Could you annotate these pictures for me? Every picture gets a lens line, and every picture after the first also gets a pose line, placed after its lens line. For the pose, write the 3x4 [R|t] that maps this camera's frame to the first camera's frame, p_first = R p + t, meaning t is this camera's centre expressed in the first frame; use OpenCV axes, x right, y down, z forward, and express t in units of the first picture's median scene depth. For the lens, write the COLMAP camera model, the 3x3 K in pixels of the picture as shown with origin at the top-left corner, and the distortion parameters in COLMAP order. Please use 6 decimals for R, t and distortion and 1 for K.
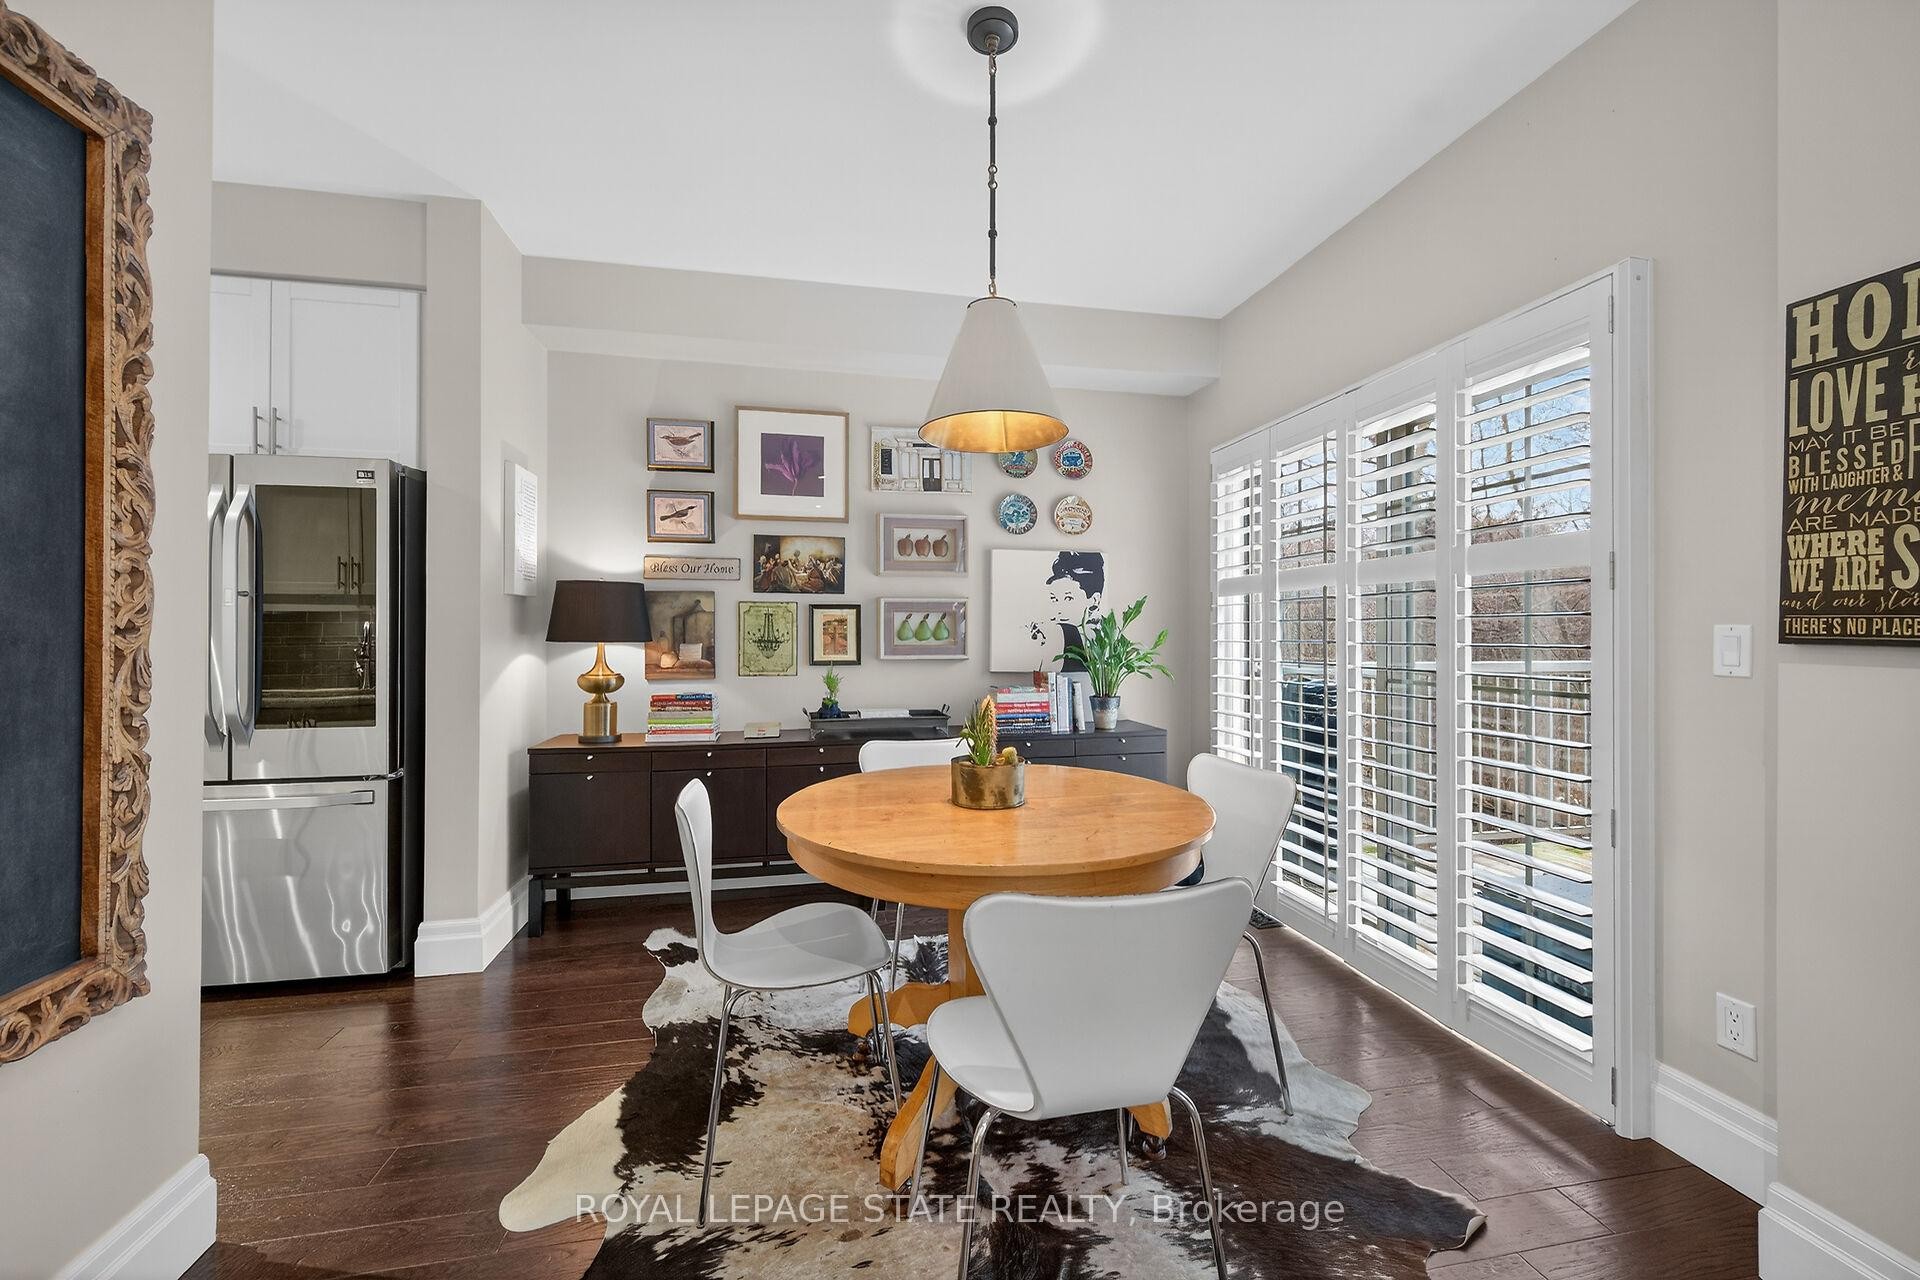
lens RADIAL K [[750.0, 0, 965.5], [0, 750.0, 630.9], [0, 0, 1]] dist [0.006097, -0.000657]
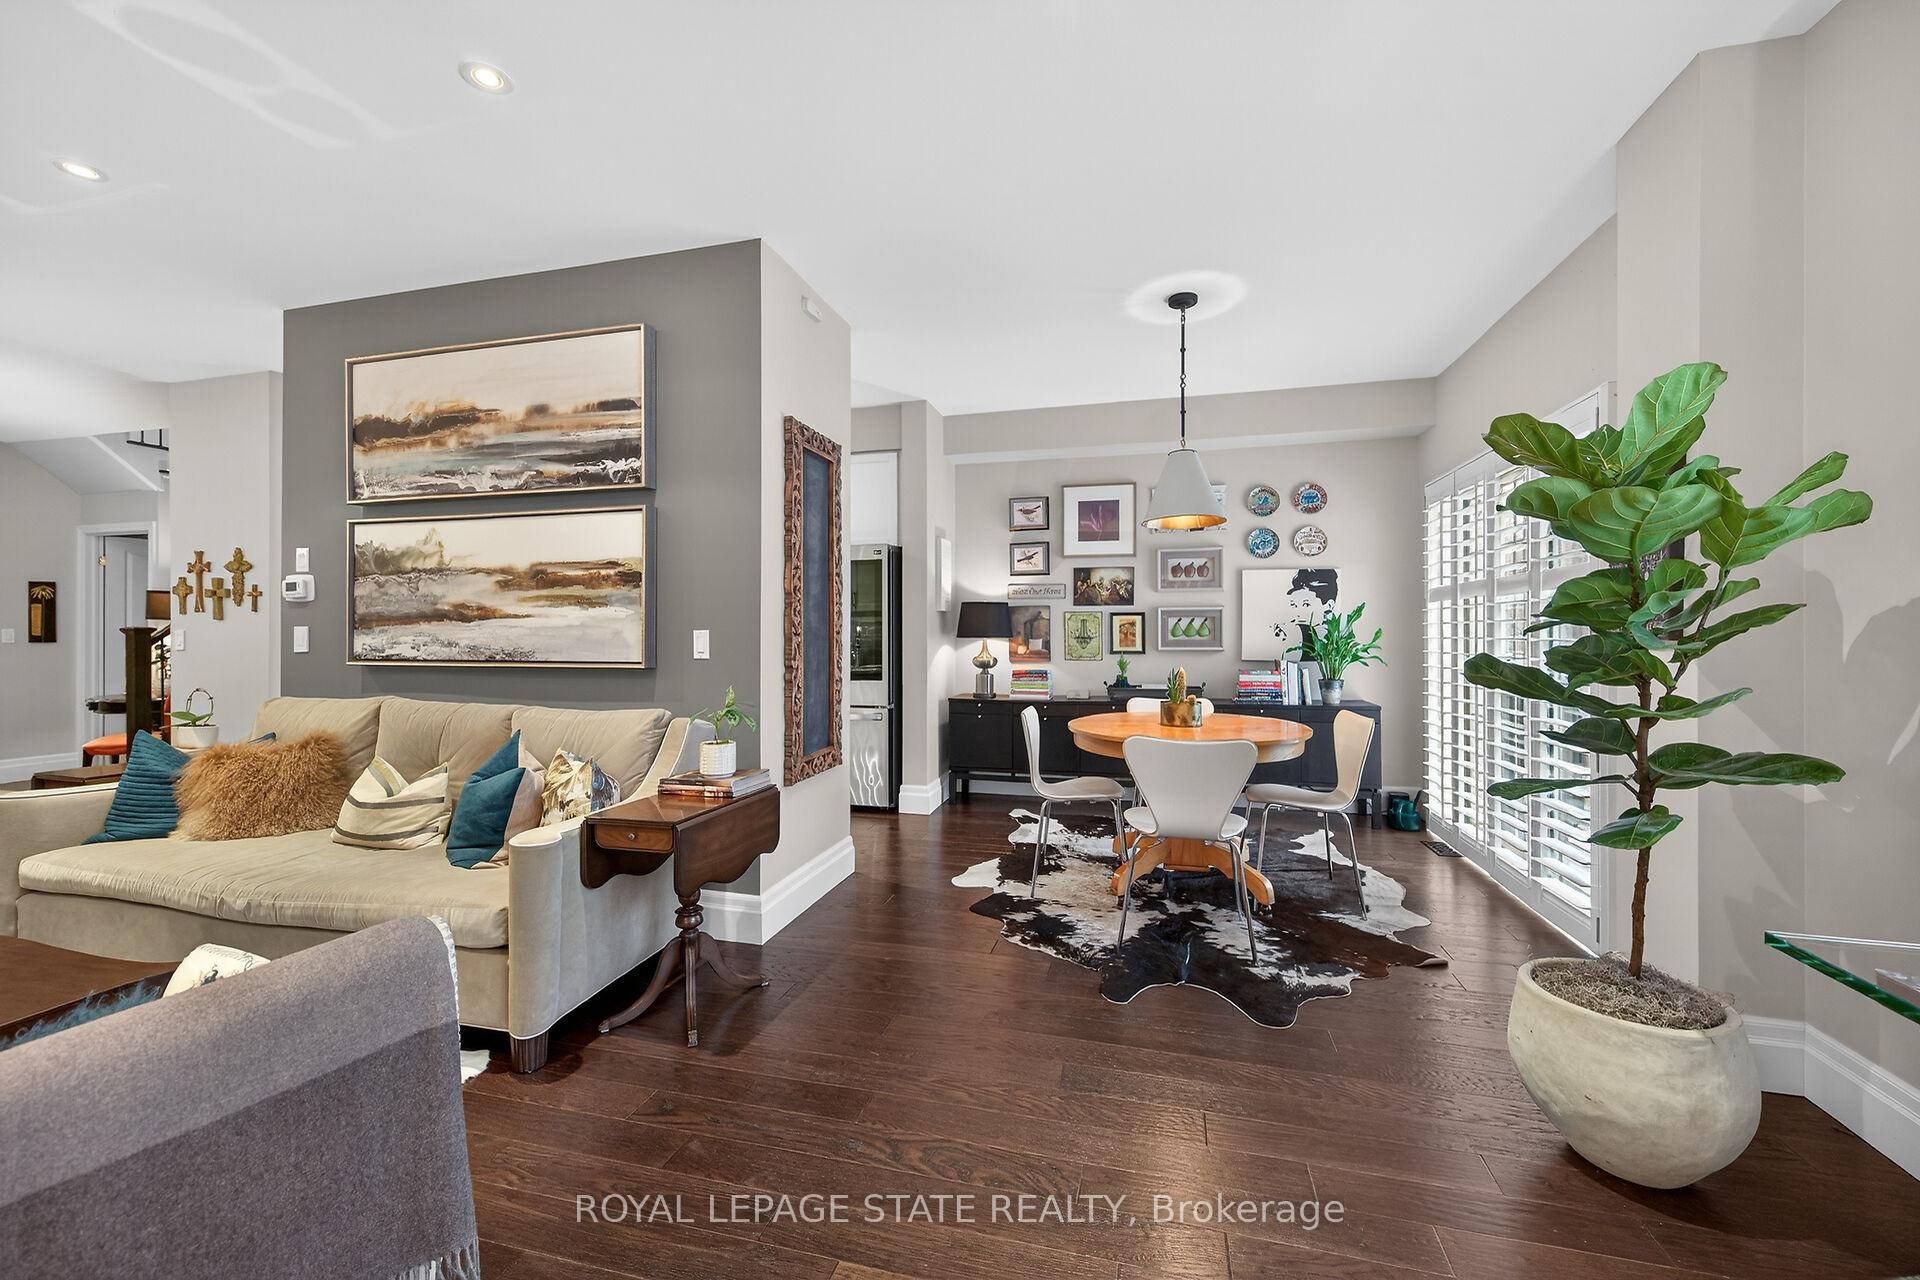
lens RADIAL K [[750.0, 0, 964.2], [0, 750.0, 633.2], [0, 0, 1]] dist [0.006097, -0.000657]
pose [[0.893198, -0.002909, -0.449654, 0.211952], [0.005619, 0.999973, 0.004691, -0.003625], [0.449629, -0.006716, 0.893190, -0.482794]]
